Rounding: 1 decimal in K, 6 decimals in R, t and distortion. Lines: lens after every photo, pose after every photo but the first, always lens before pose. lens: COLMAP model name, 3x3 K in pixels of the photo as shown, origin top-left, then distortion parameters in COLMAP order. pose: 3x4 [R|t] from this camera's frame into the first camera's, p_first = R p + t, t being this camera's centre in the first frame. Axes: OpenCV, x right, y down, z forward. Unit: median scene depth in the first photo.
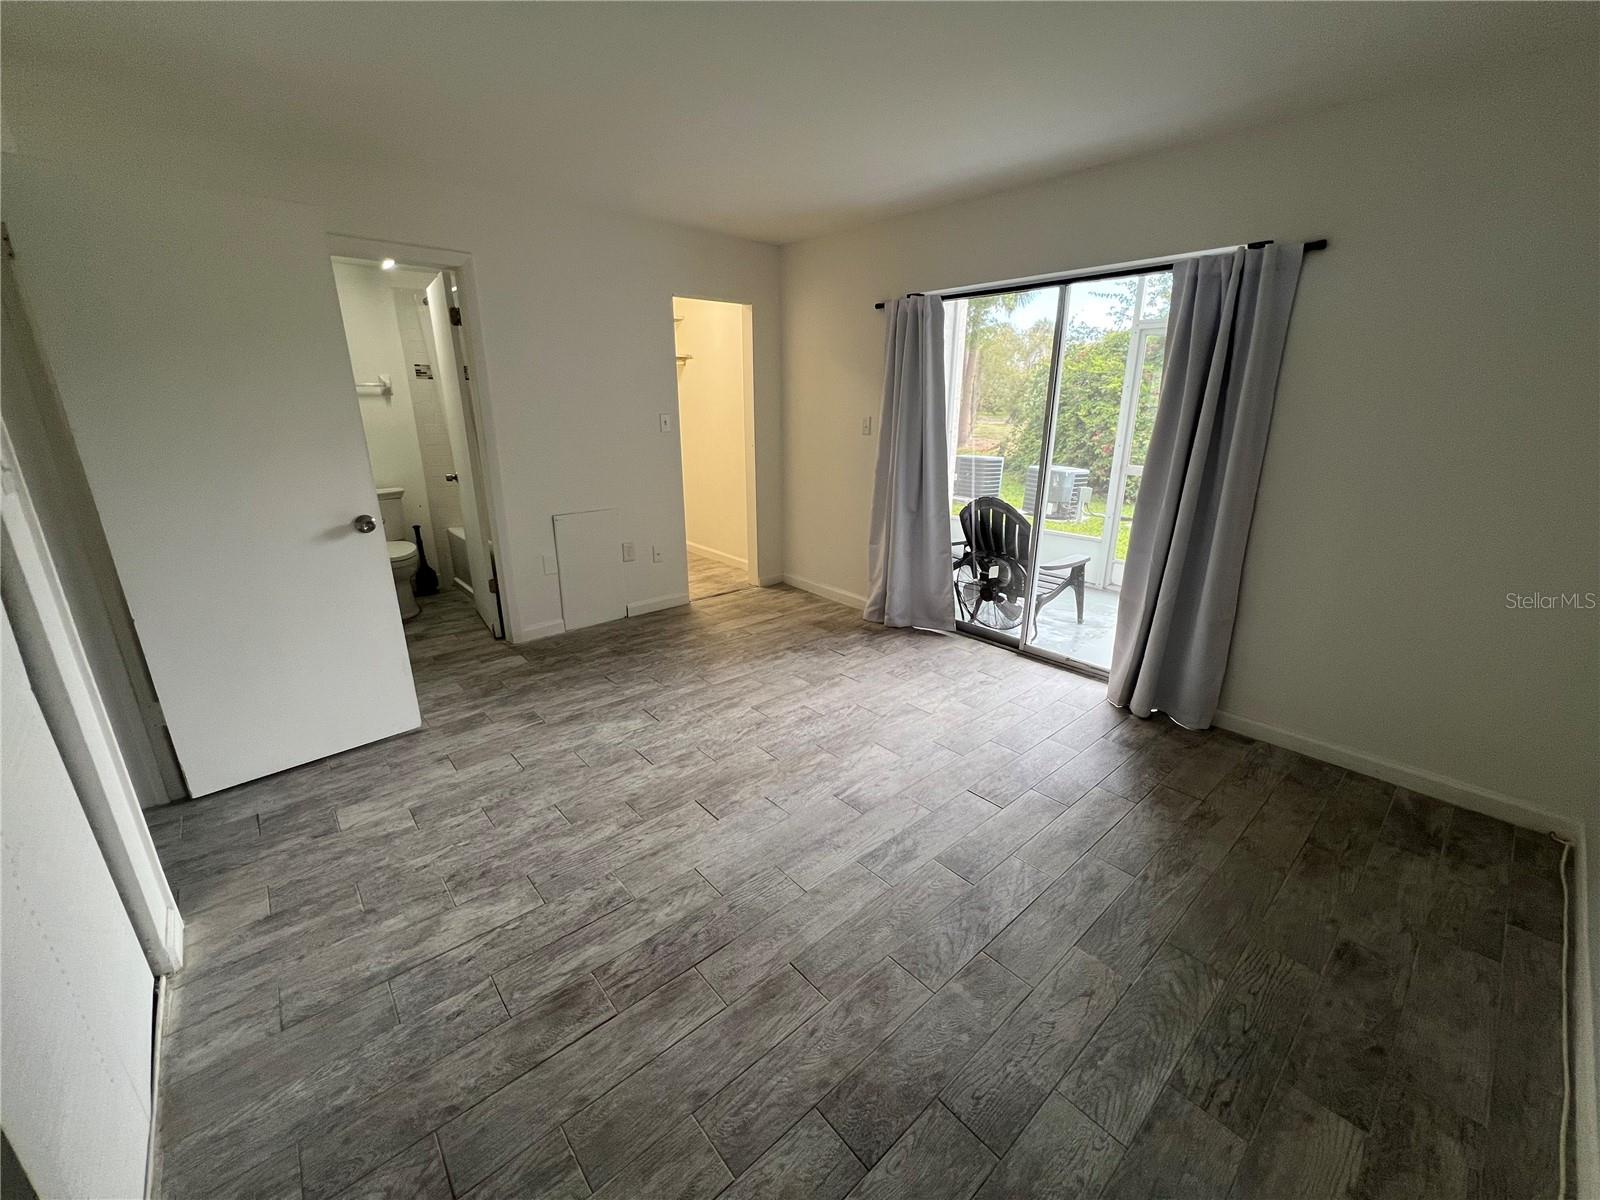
lens RADIAL K [[640.9, 0, 799.3], [0, 640.9, 599.8], [0, 0, 1]] dist [0.000191, 0.000017]
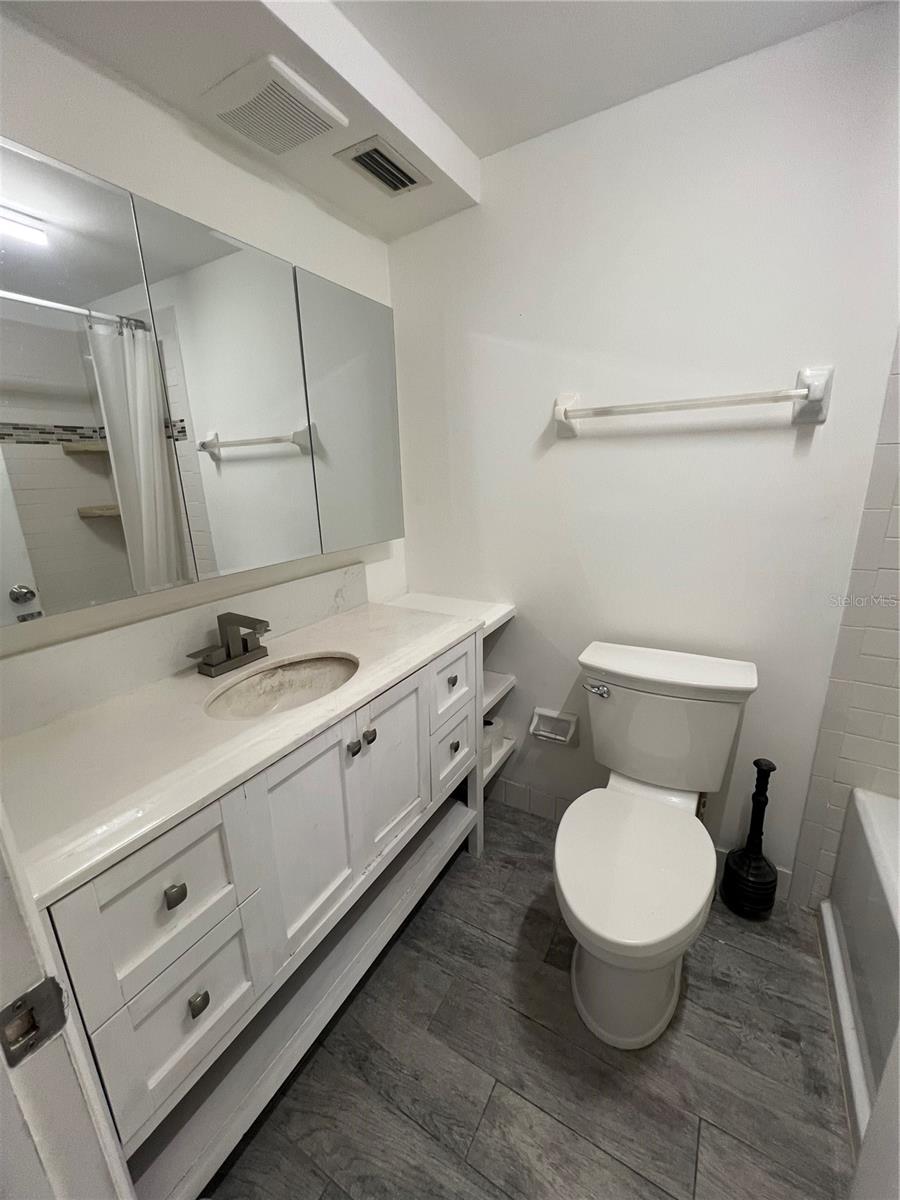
lens RADIAL K [[478.9, 0, 449.7], [0, 478.9, 598.6], [0, 0, 1]] dist [-0.000011, -0.000002]
pose [[0.313004, 0.240782, -0.918723, -0.440127], [-0.256692, 0.952776, 0.162254, -0.220841], [0.914406, 0.185043, 0.360030, 0.744721]]
